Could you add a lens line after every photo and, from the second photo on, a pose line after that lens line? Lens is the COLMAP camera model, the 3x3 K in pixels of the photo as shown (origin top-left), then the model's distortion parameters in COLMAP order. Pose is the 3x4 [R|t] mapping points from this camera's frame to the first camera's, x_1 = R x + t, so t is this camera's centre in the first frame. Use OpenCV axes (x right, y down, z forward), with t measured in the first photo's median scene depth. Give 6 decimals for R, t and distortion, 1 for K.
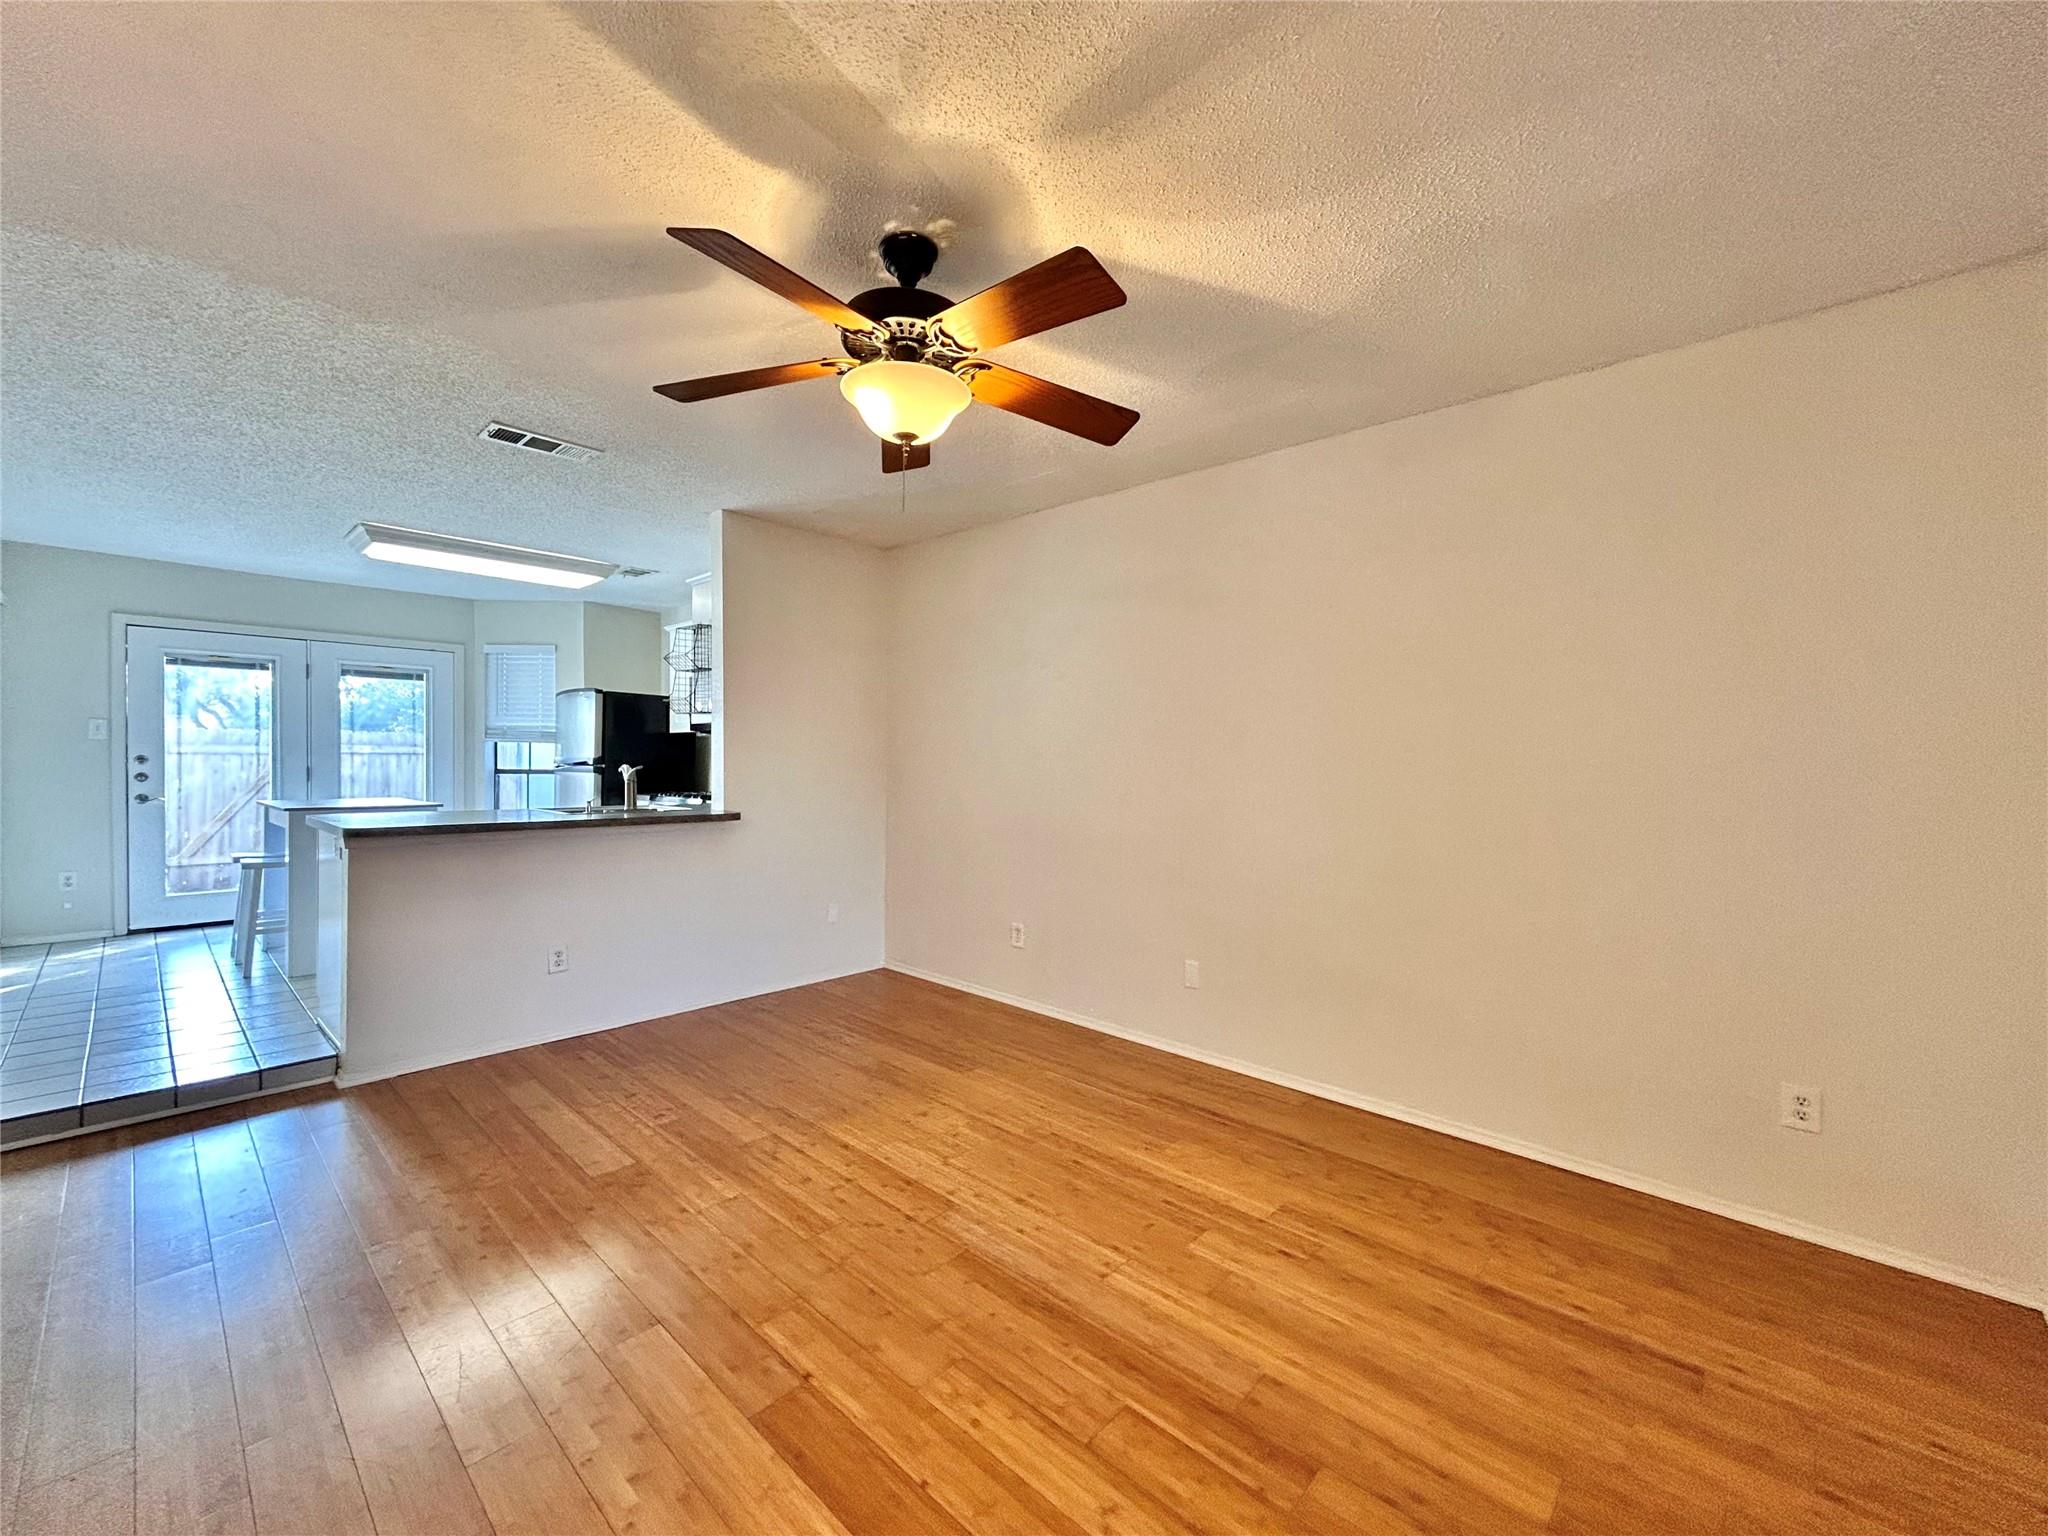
lens RADIAL K [[825.5, 0, 1029.5], [0, 825.5, 770.8], [0, 0, 1]] dist [-0.002923, 0.000795]
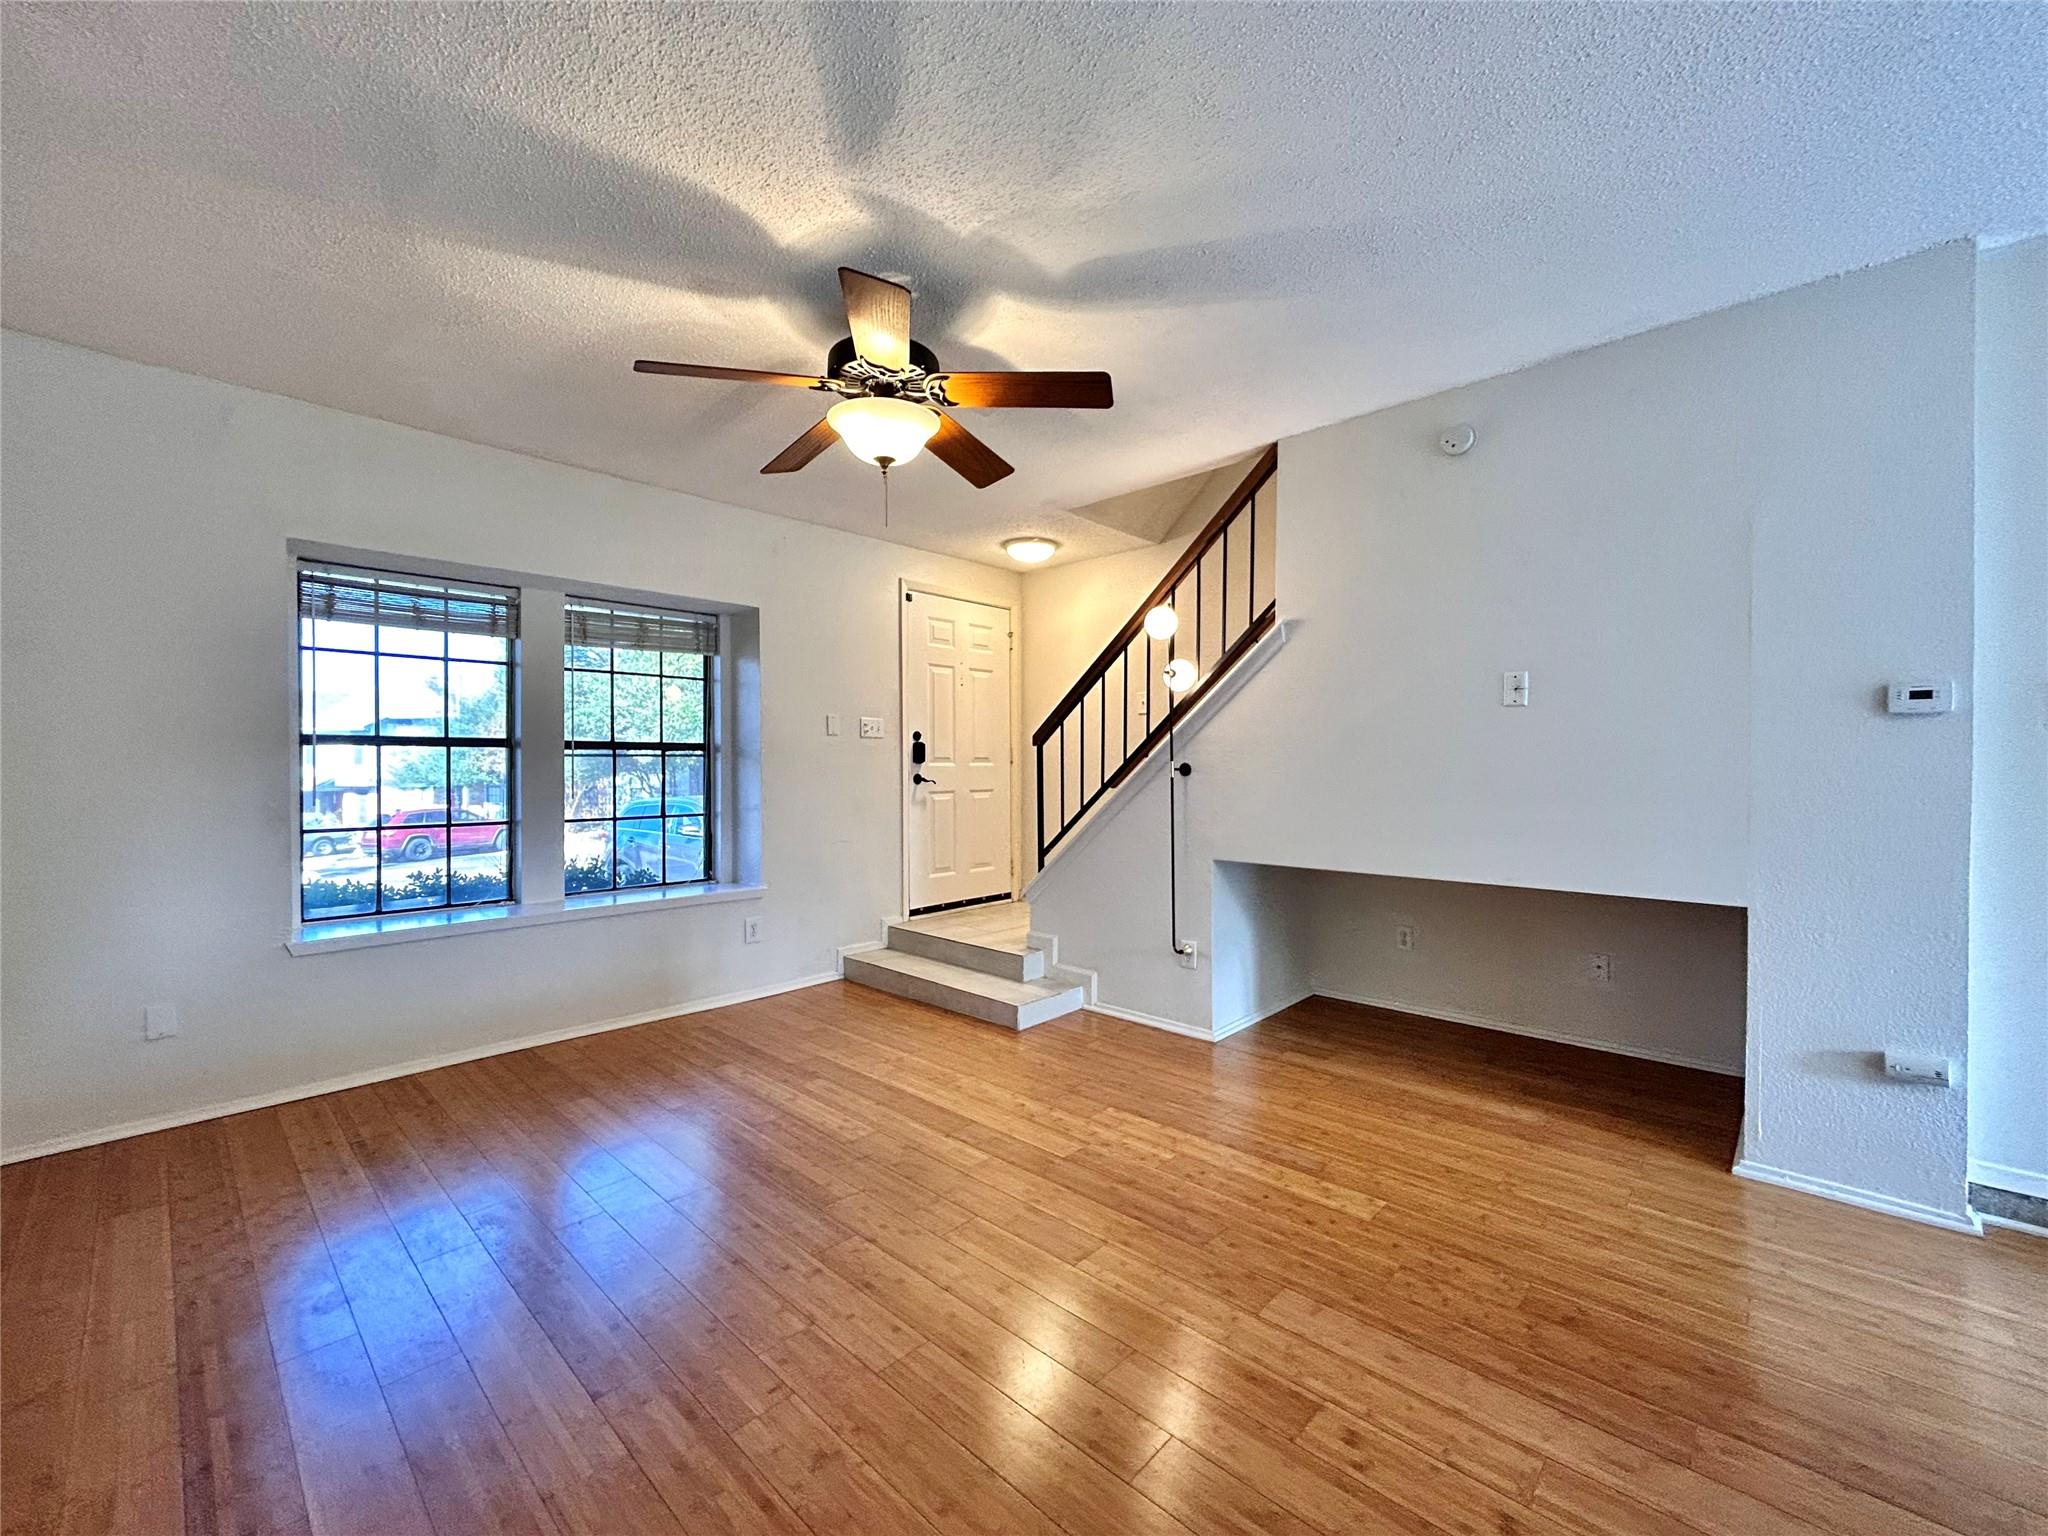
lens RADIAL K [[825.5, 0, 1032.7], [0, 825.5, 771.1], [0, 0, 1]] dist [-0.002923, 0.000795]
pose [[-0.999931, -0.010185, 0.005798, -0.221409], [-0.010056, 0.999711, 0.021838, 0.002612], [-0.006019, 0.021778, -0.999745, 1.300709]]
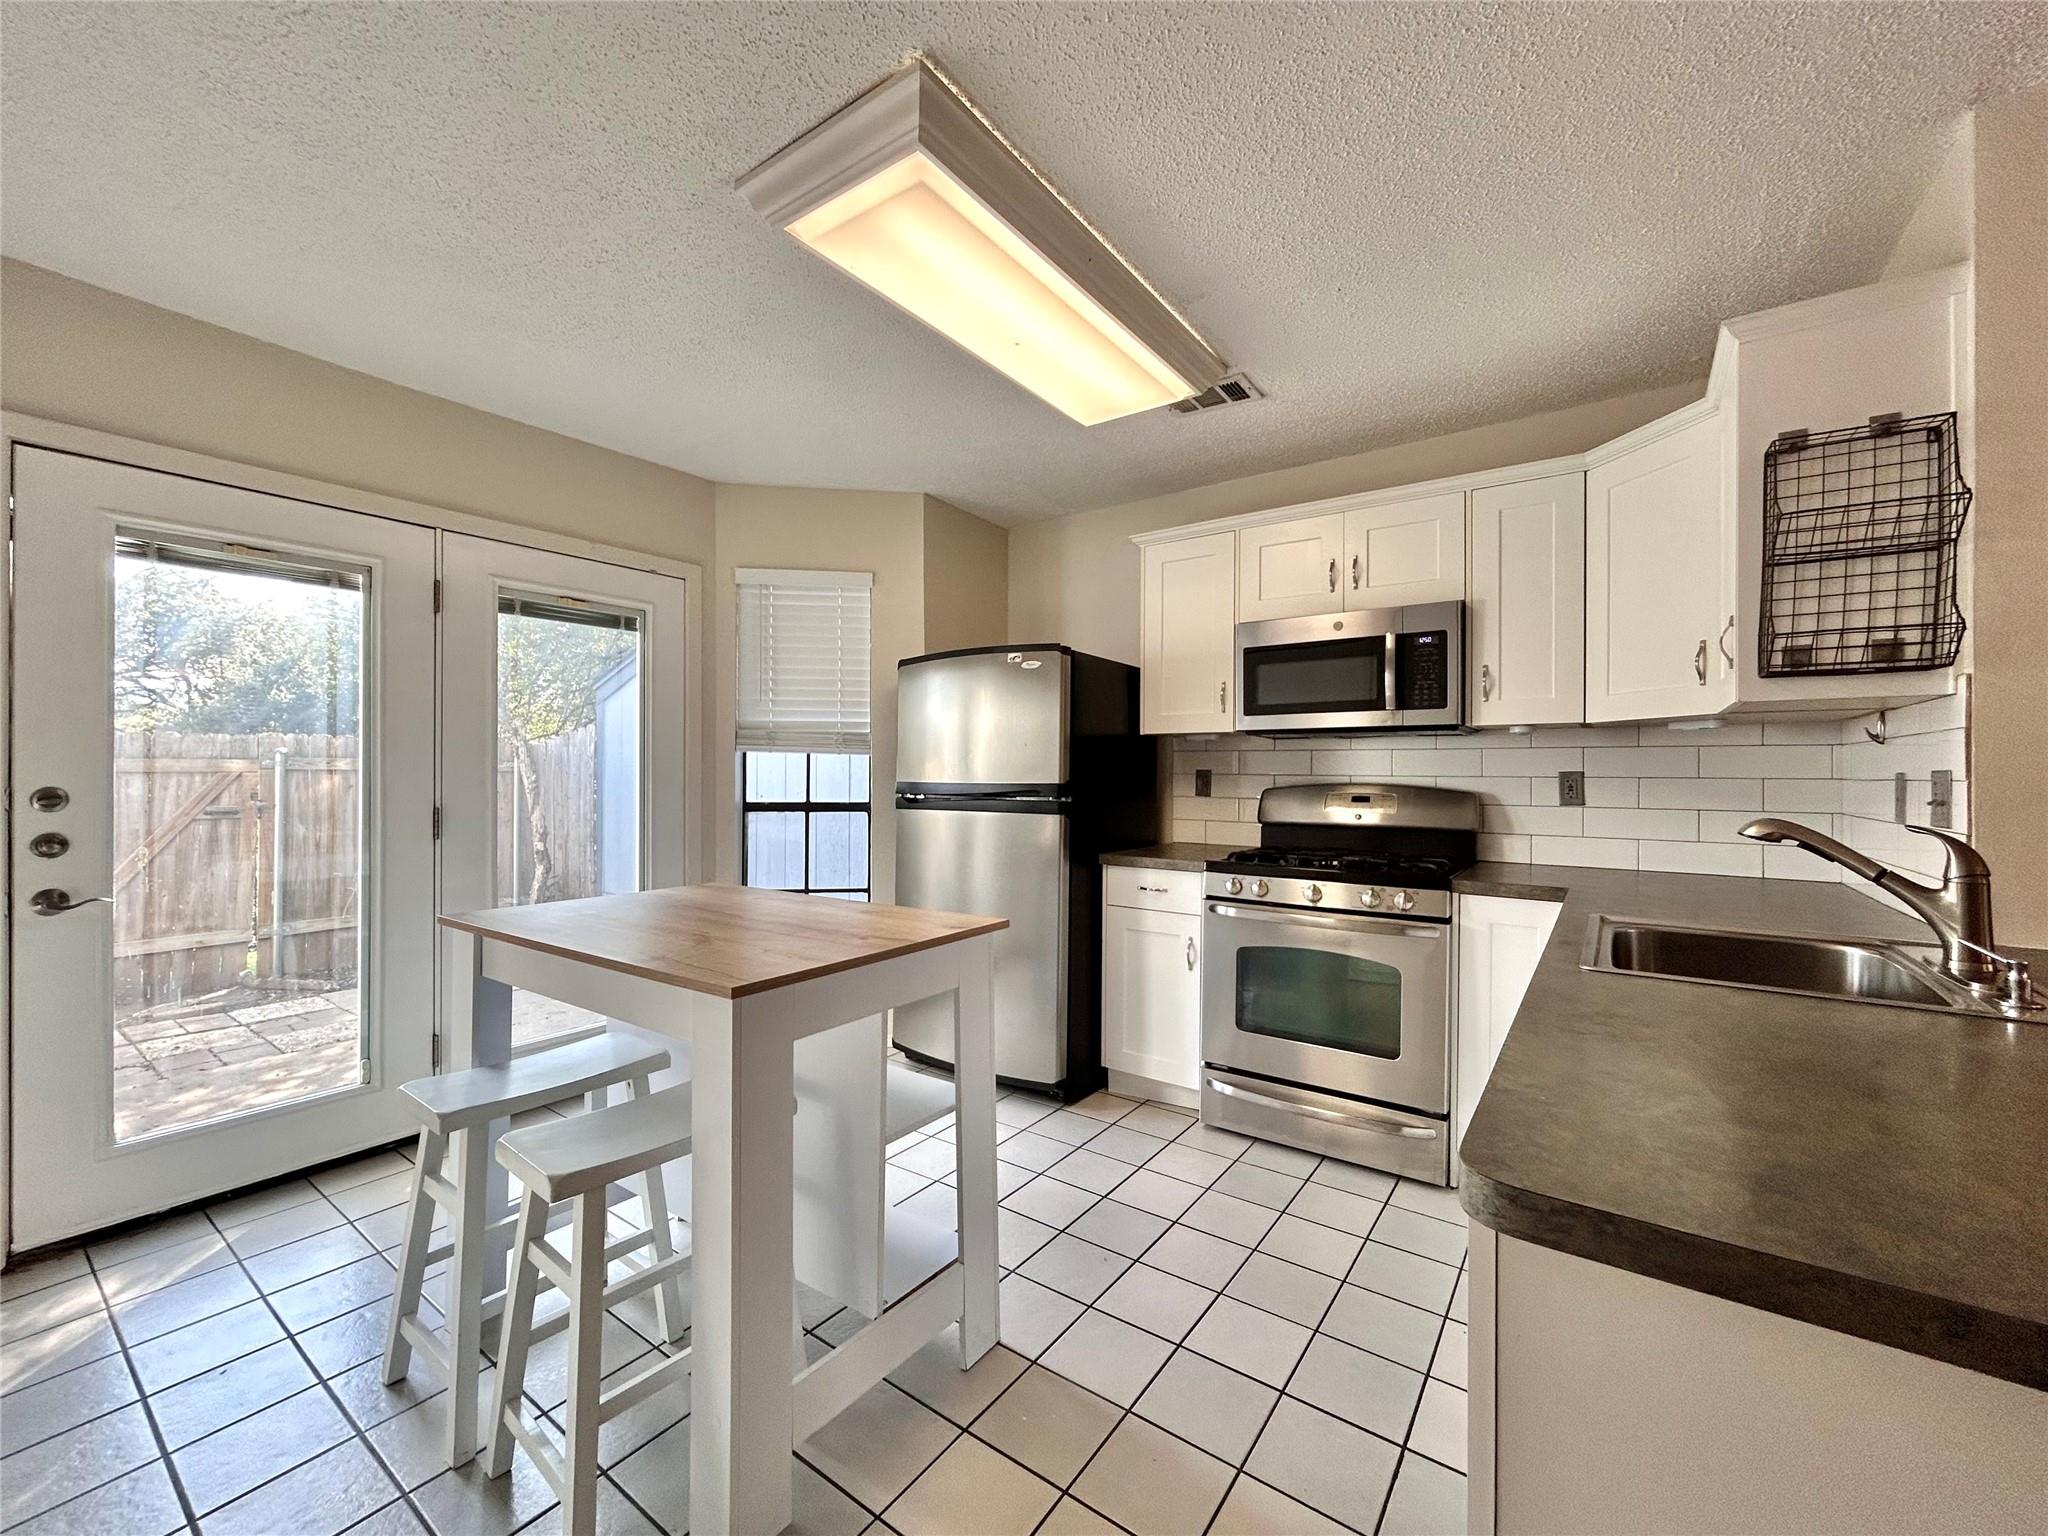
lens RADIAL K [[825.5, 0, 1022.8], [0, 825.5, 768.1], [0, 0, 1]] dist [-0.002923, 0.000795]
pose [[0.992725, -0.003854, 0.120344, -1.068754], [0.005683, 0.999873, -0.014858, -0.031592], [-0.120272, 0.015434, 0.992621, 0.894225]]
